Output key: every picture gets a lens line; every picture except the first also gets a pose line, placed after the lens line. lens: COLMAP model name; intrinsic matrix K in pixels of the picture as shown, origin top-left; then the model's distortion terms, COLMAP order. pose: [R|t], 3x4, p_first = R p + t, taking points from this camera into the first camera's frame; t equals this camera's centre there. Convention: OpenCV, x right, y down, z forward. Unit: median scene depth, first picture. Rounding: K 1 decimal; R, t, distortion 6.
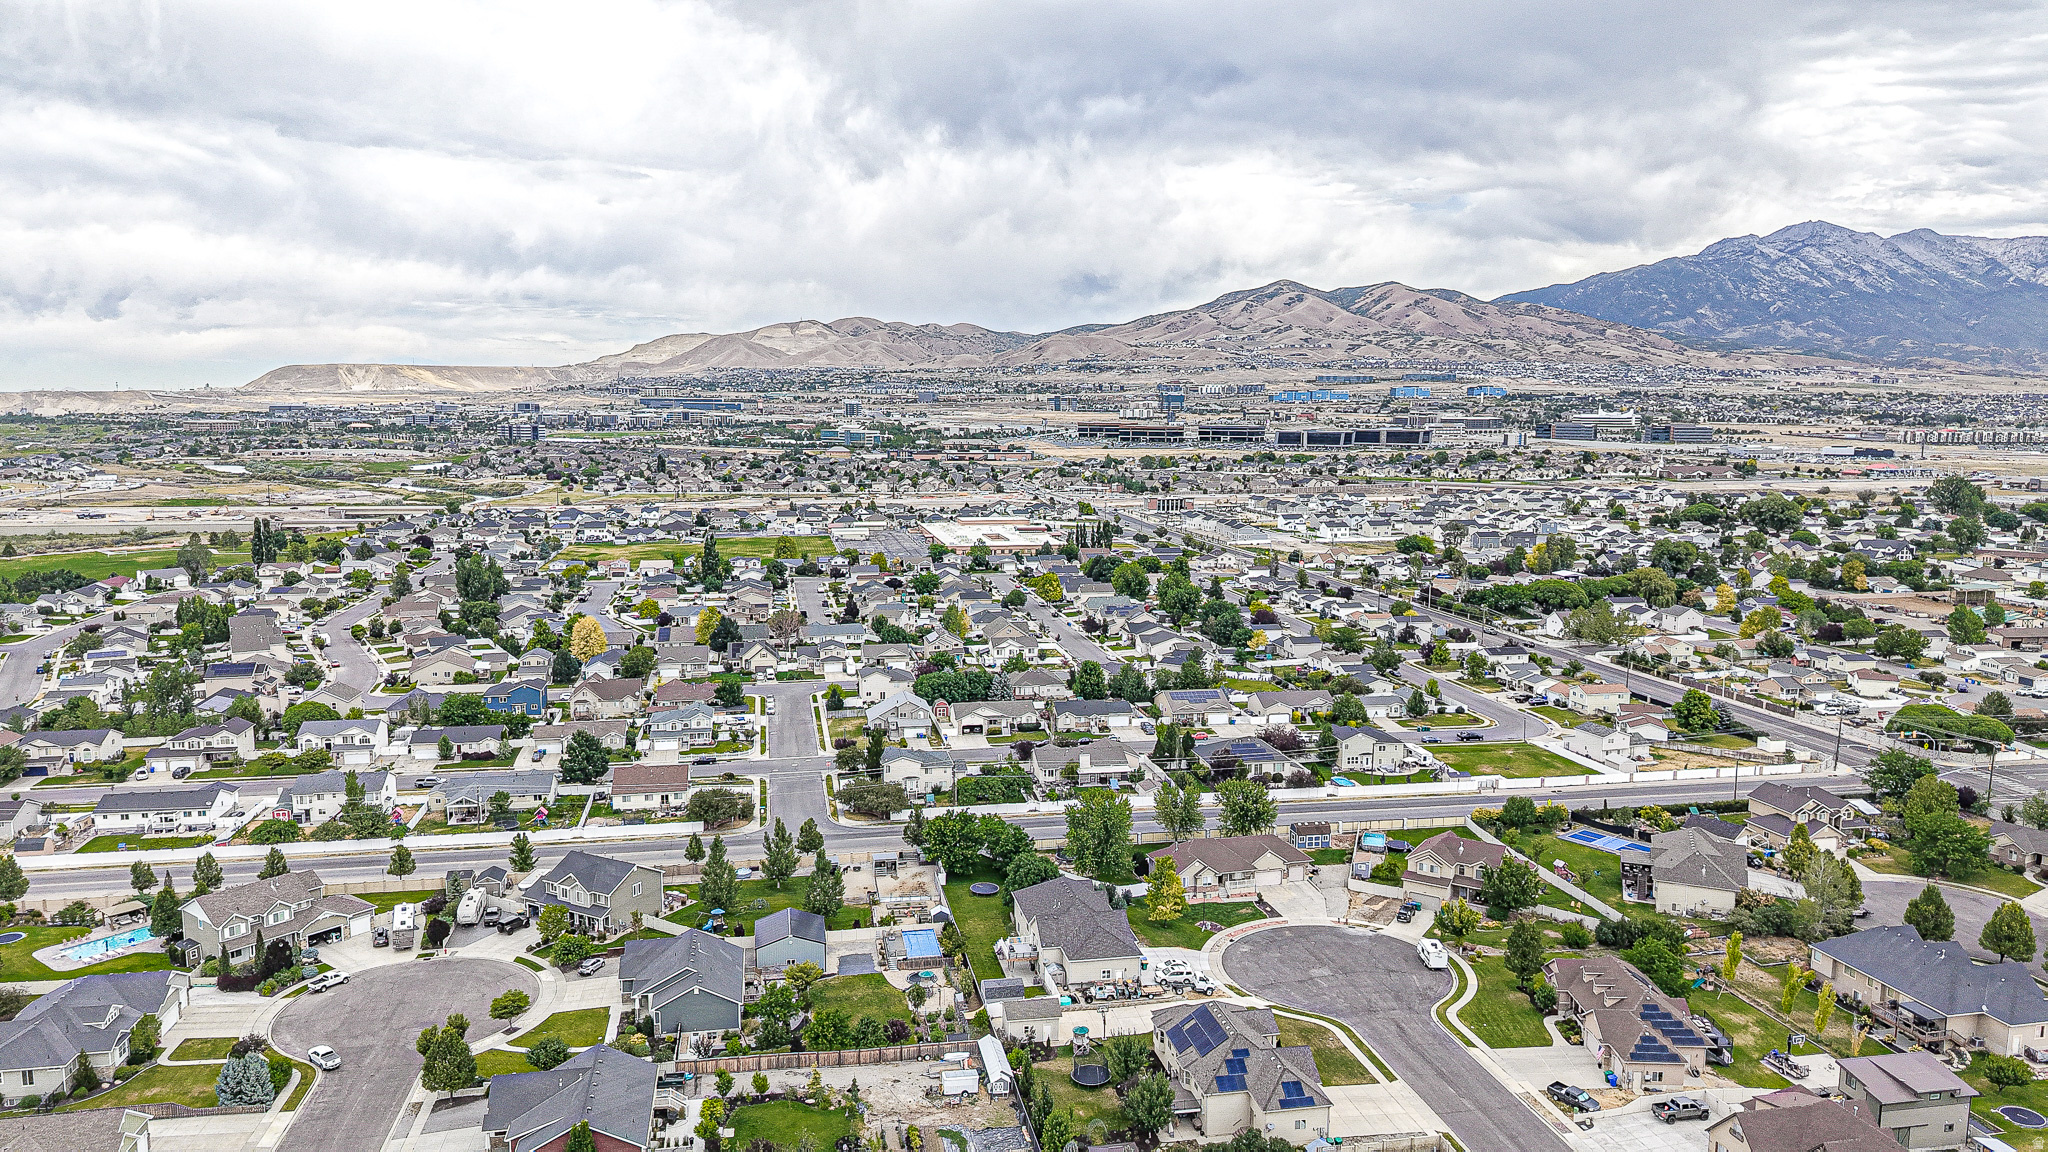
lens RADIAL K [[1369.9, 0, 1024.0], [0, 1369.9, 576.0], [0, 0, 1]] dist [0.078847, -0.088914]
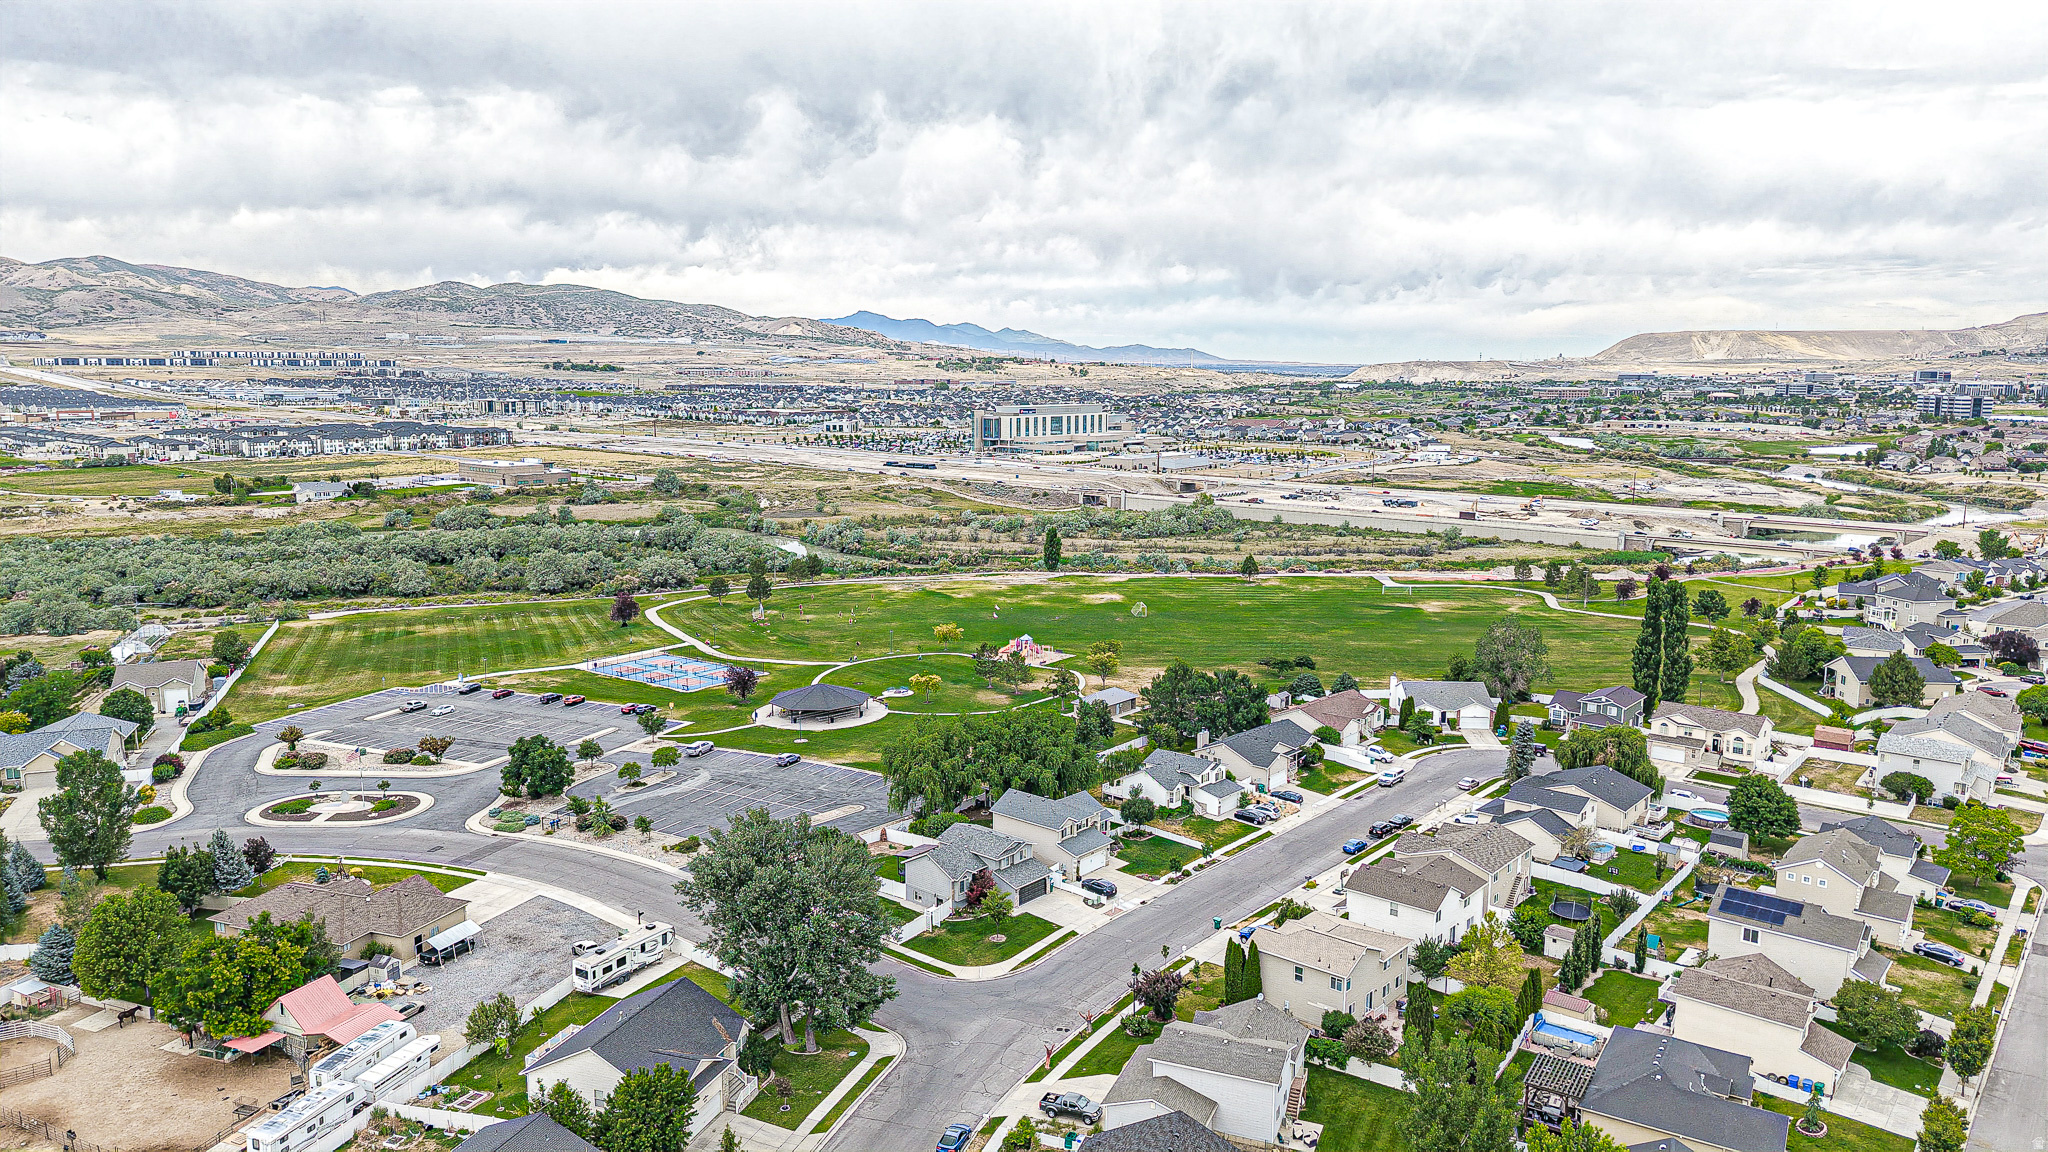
lens RADIAL K [[1358.0, 0, 1024.0], [0, 1358.0, 576.0], [0, 0, 1]] dist [0.075730, -0.129065]
pose [[0.626262, 0.118669, -0.770528, -0.183154], [-0.103461, 0.992256, 0.068727, -0.026487], [0.772717, 0.036678, 0.633690, 0.306691]]
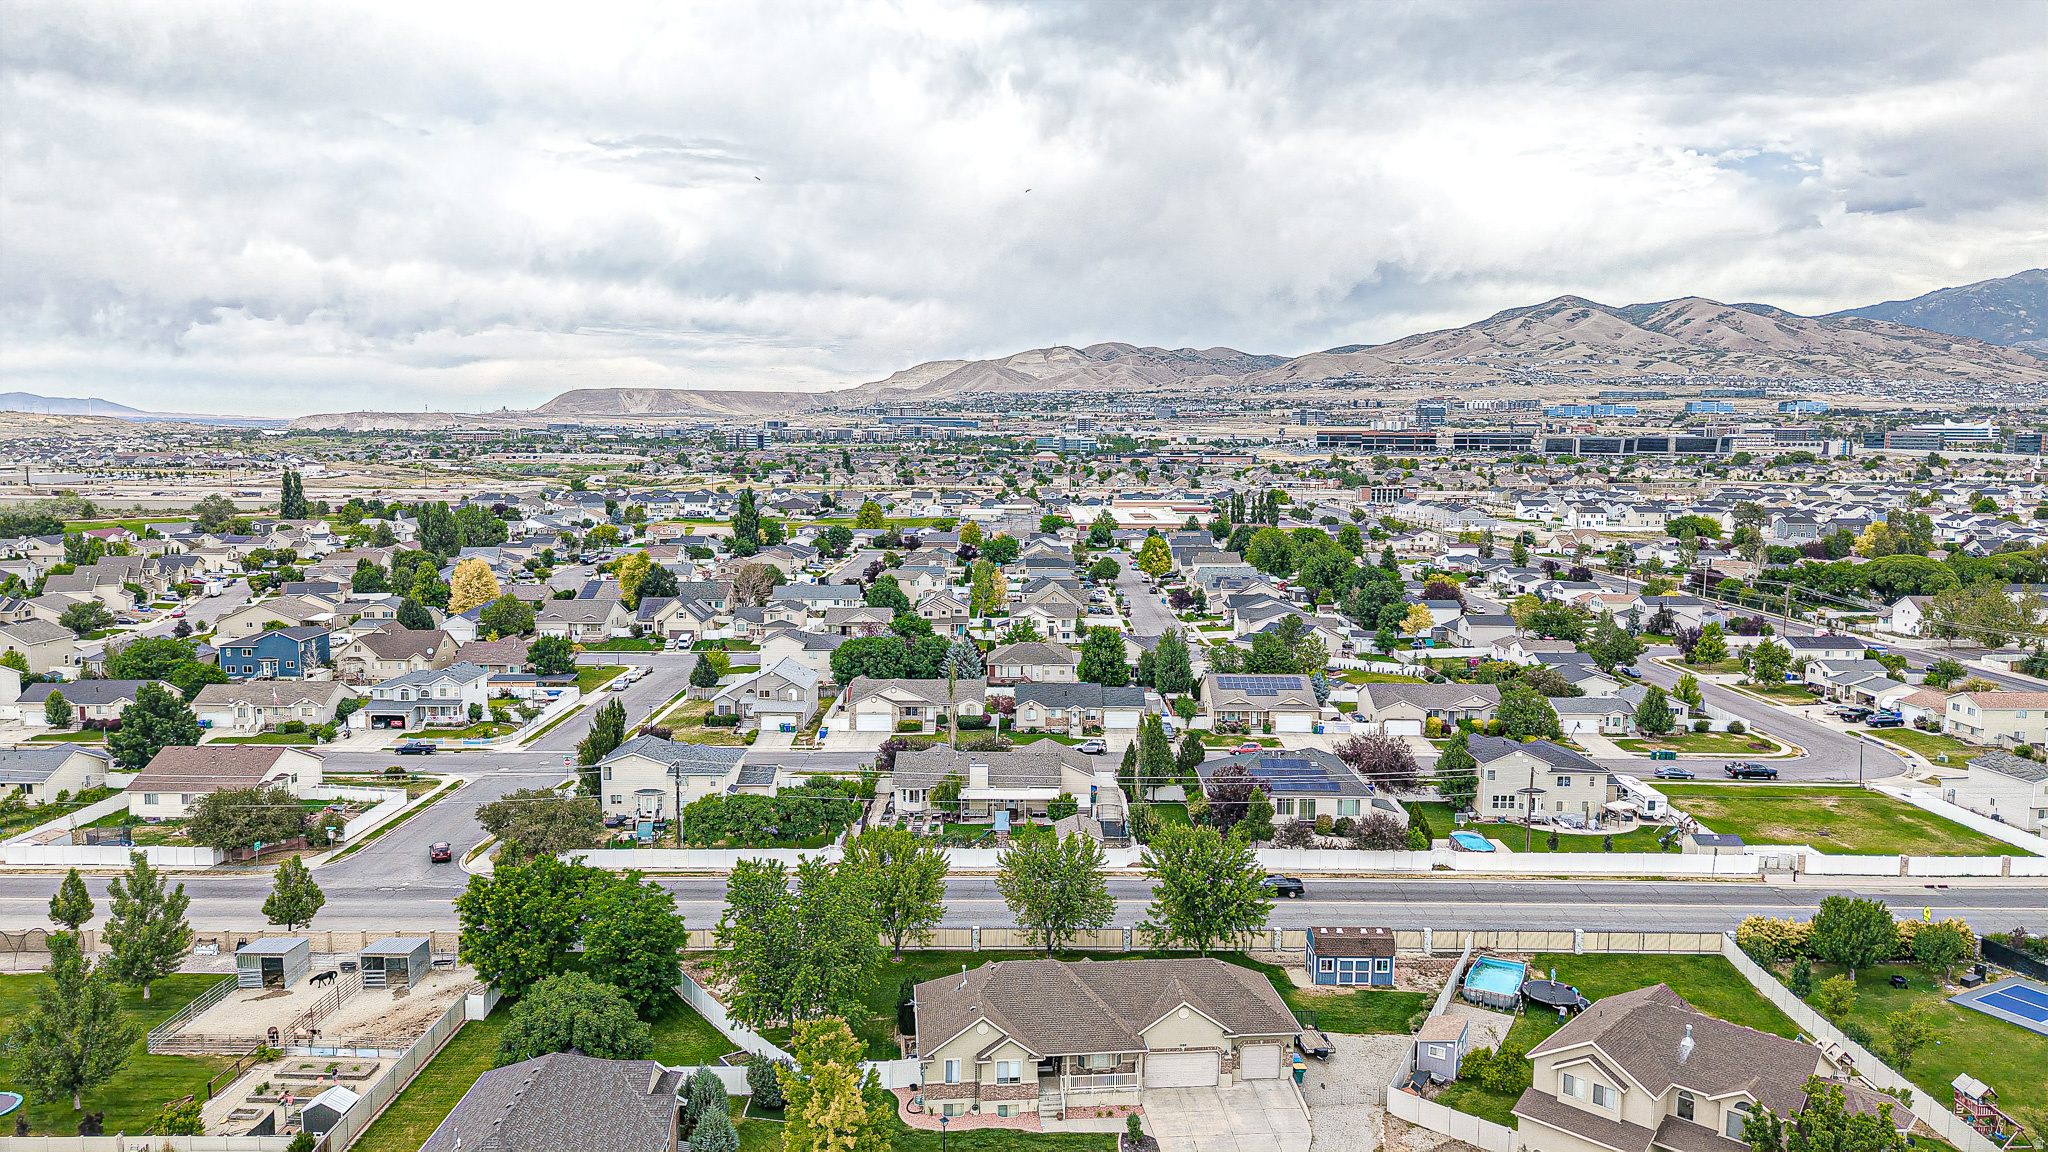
lens RADIAL K [[1371.5, 0, 1029.8], [0, 1371.5, 580.2], [0, 0, 1]] dist [0.021331, -0.006248]
pose [[0.982402, 0.022736, -0.185391, 0.040350], [-0.026665, 0.999469, -0.018730, 0.016562], [0.184867, 0.023343, 0.982486, 0.116245]]
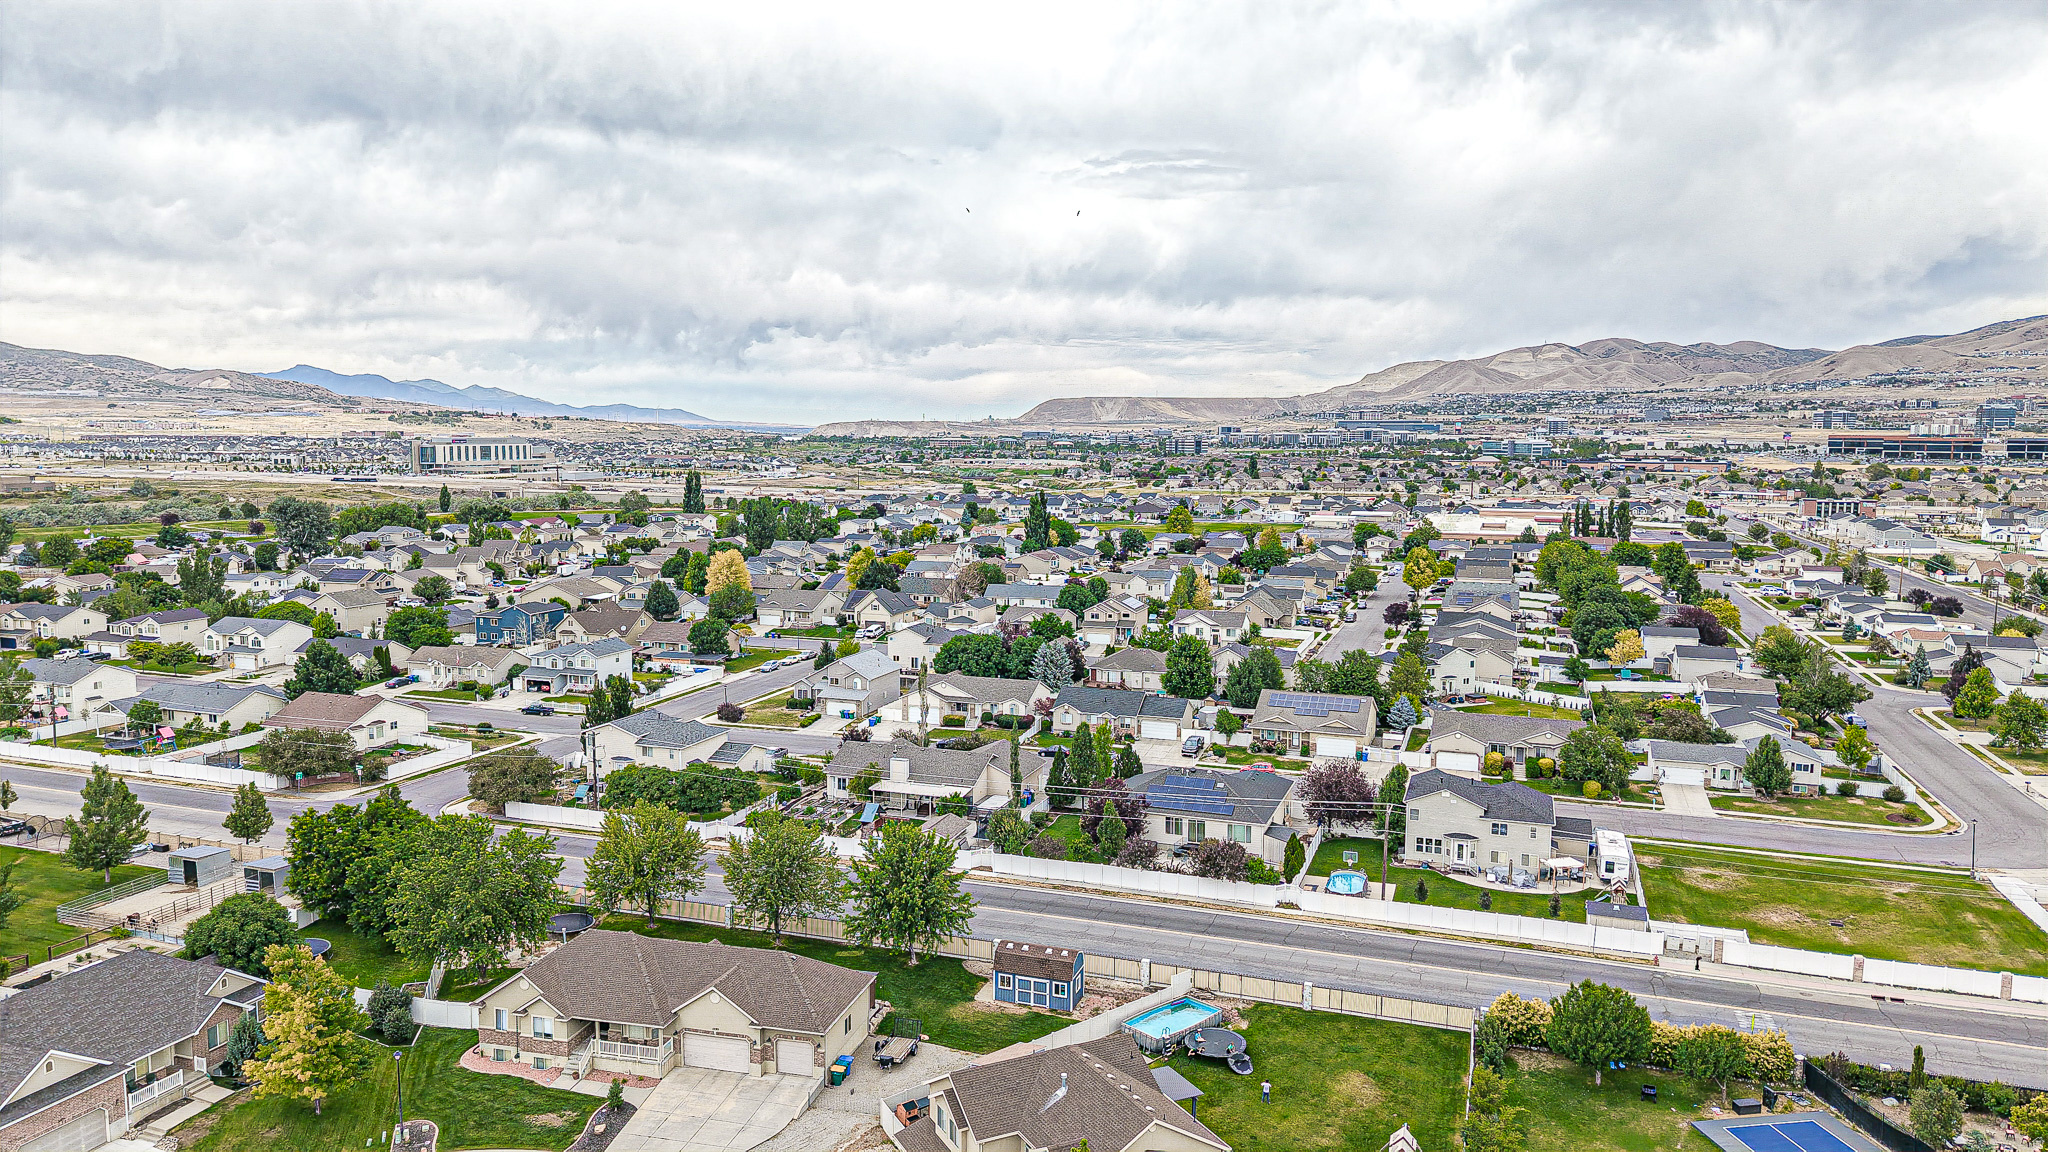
lens RADIAL K [[1373.8, 0, 1031.9], [0, 1373.8, 579.2], [0, 0, 1]] dist [0.073554, -0.094844]
pose [[0.862151, 0.055498, -0.503602, 0.091123], [-0.068586, 0.997617, -0.007478, 0.014418], [0.501987, 0.040987, 0.863903, 0.133878]]
